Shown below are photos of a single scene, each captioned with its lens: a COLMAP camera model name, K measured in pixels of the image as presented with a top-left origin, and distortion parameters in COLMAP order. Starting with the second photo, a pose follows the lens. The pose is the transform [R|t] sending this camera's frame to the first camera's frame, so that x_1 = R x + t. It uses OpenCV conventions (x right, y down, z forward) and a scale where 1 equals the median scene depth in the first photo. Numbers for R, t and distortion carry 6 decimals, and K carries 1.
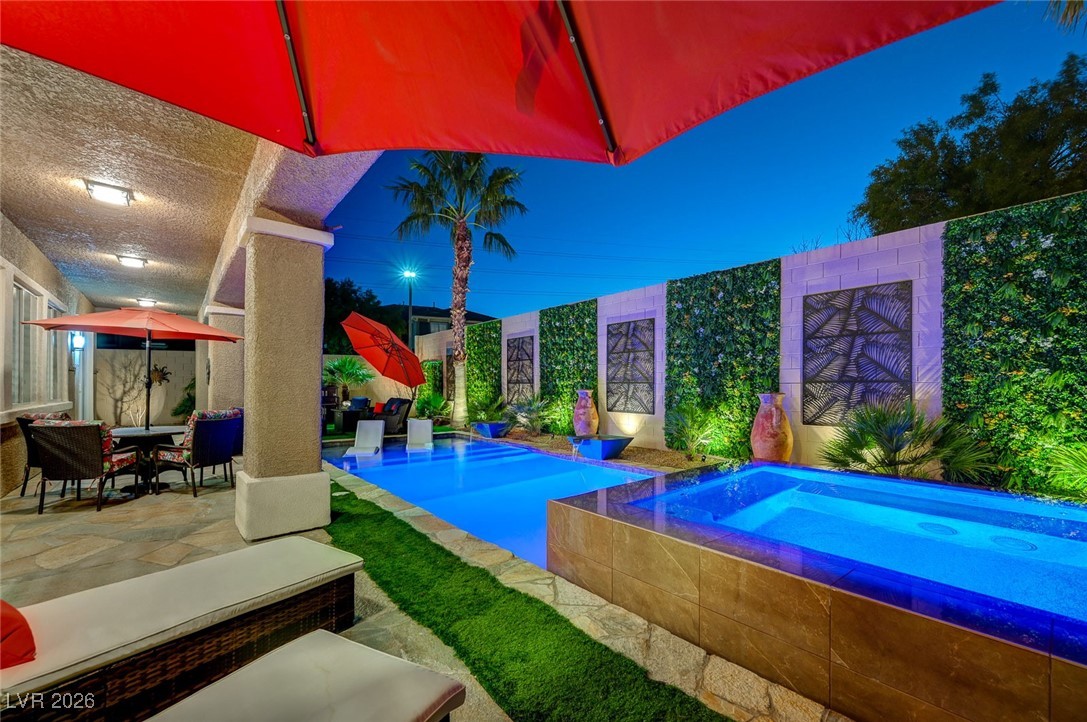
lens RADIAL K [[441.2, 0, 544.6], [0, 441.2, 375.4], [0, 0, 1]] dist [0.002999, -0.000315]
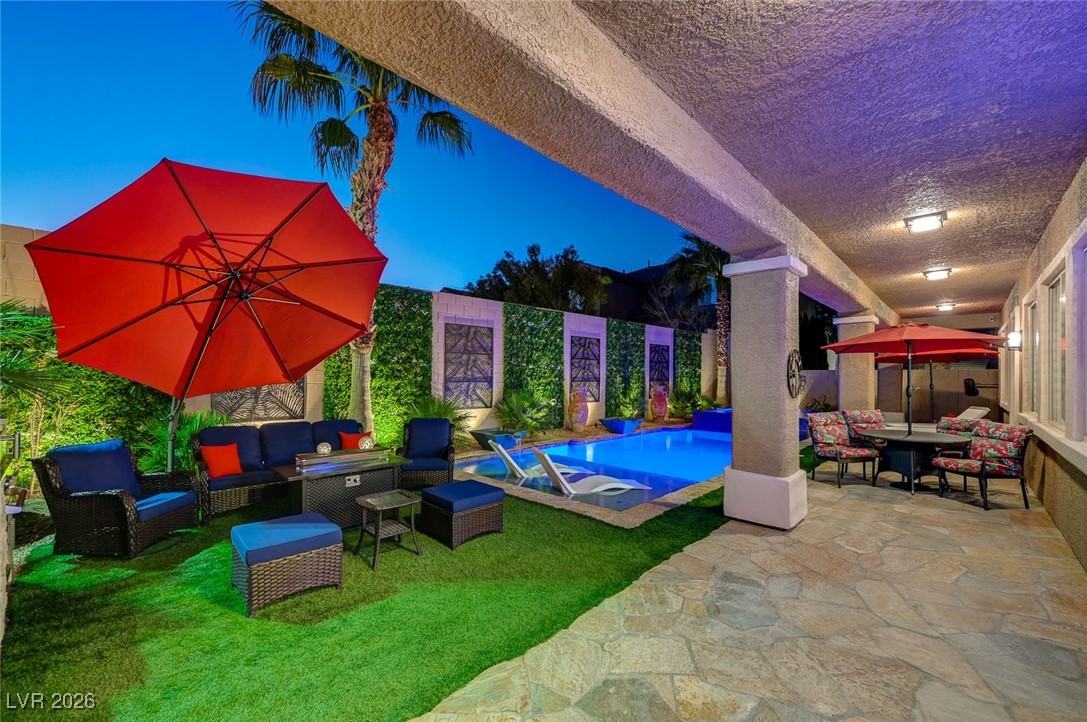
lens RADIAL K [[441.2, 0, 546.0], [0, 441.2, 376.0], [0, 0, 1]] dist [0.002999, -0.000315]
pose [[-0.111268, -0.005067, 0.993777, -1.280348], [-0.030316, 0.999539, 0.001702, 0.002149], [-0.993328, -0.029938, -0.111370, 1.378554]]
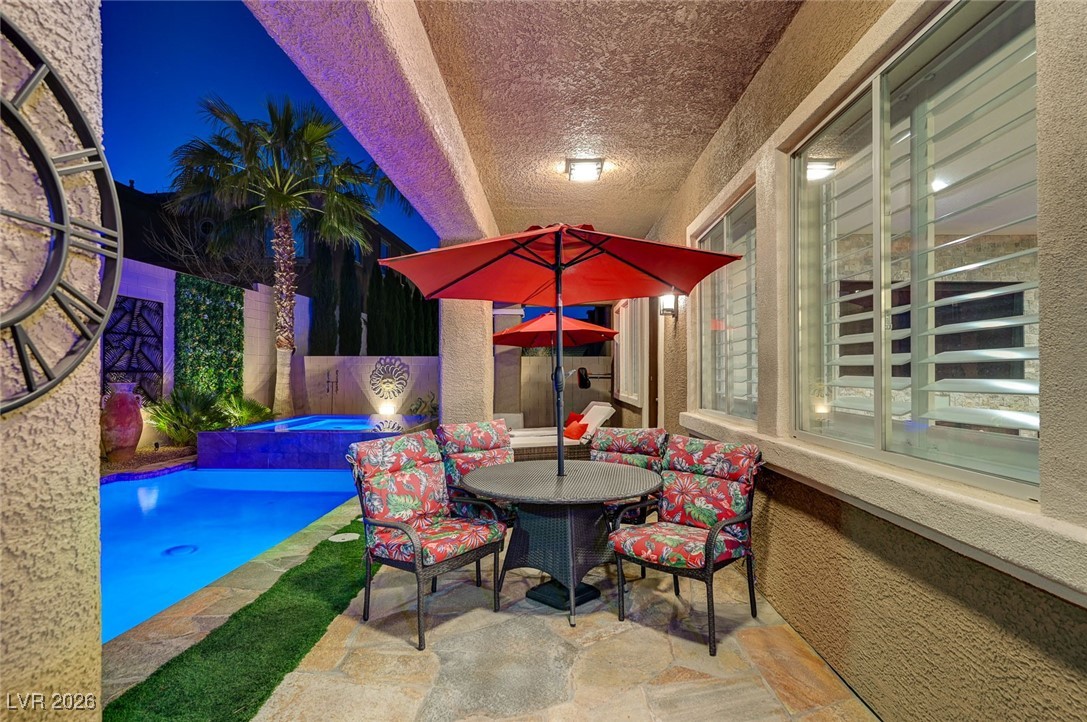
lens RADIAL K [[552.4, 0, 551.4], [0, 552.4, 372.6], [0, 0, 1]] dist [-0.003104, -0.000247]
pose [[-0.760821, -0.004554, 0.648945, -0.871120], [-0.021413, 0.999607, -0.018090, 0.014206], [-0.648608, -0.027659, -0.760620, 1.004969]]
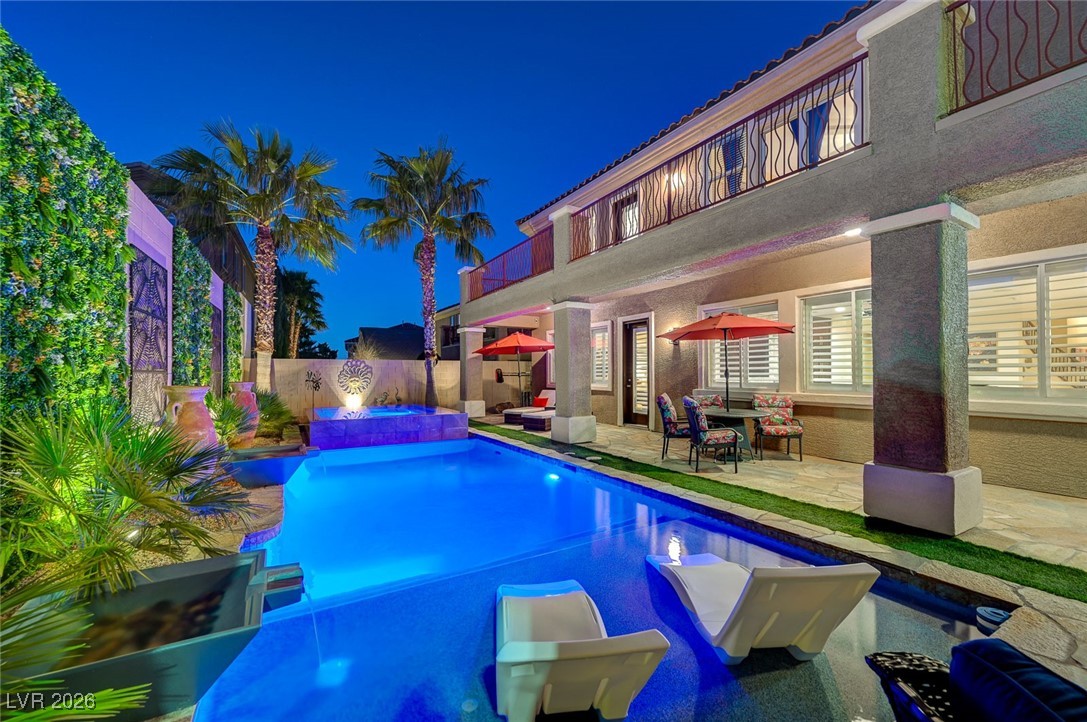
lens RADIAL K [[446.1, 0, 554.5], [0, 446.1, 369.7], [0, 0, 1]] dist [0.001406, 0.000771]
pose [[-0.987942, 0.000977, 0.154821, -0.412710], [-0.003782, 0.999529, -0.030441, 0.030995], [-0.154778, -0.030660, -0.987473, 1.571684]]
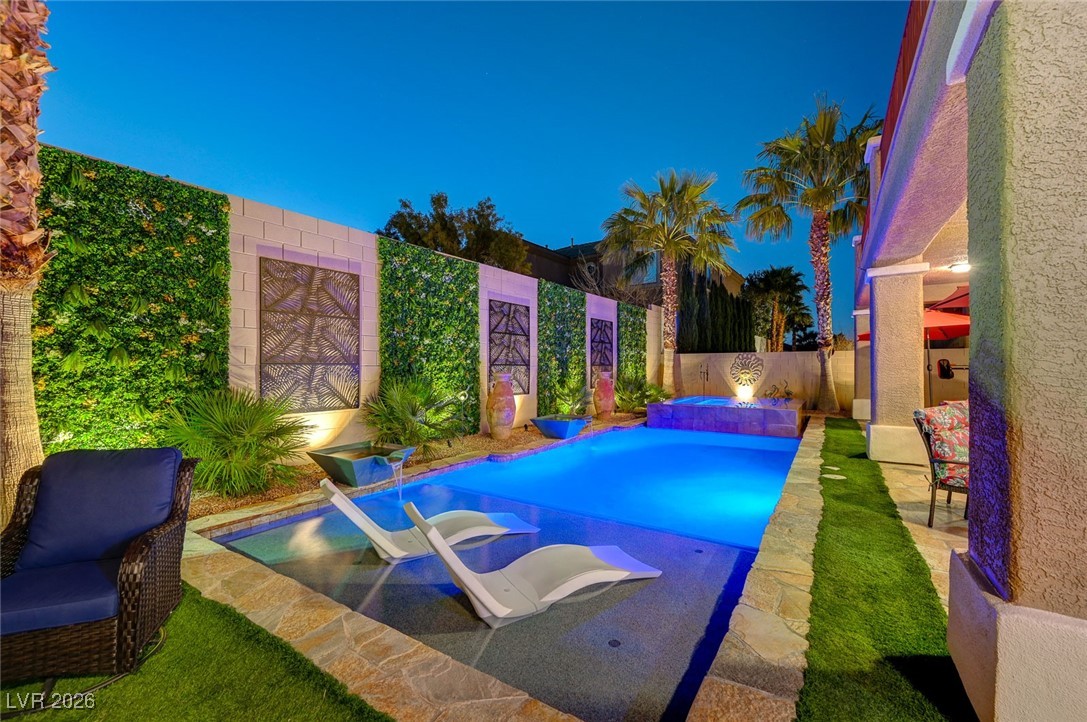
lens RADIAL K [[446.1, 0, 547.8], [0, 446.1, 369.2], [0, 0, 1]] dist [0.001406, 0.000771]
pose [[-0.298115, -0.007566, 0.954500, -0.850661], [-0.021701, 0.999764, 0.001147, 0.024876], [-0.954283, -0.020372, -0.298209, 1.310178]]
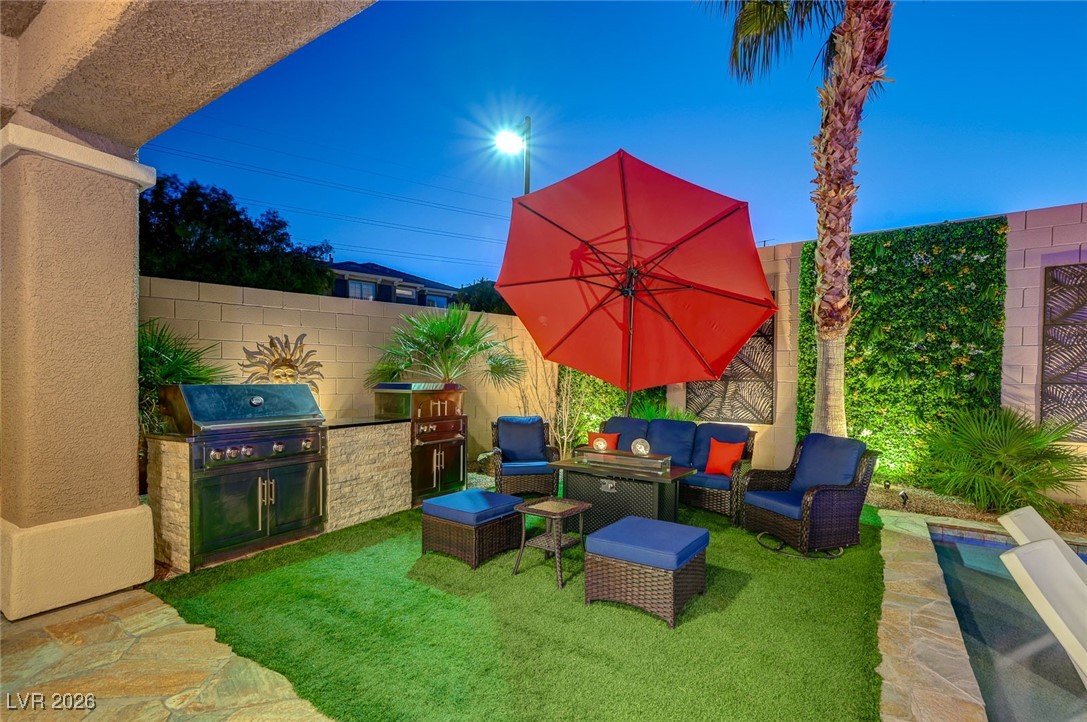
lens RADIAL K [[495.8, 0, 546.2], [0, 495.8, 389.0], [0, 0, 1]] dist [-0.000008, 0.000187]
pose [[0.959354, -0.000438, 0.282205, -0.930965], [-0.012591, 0.998937, 0.044351, 0.013540], [-0.281925, -0.046101, 0.958328, 1.071963]]
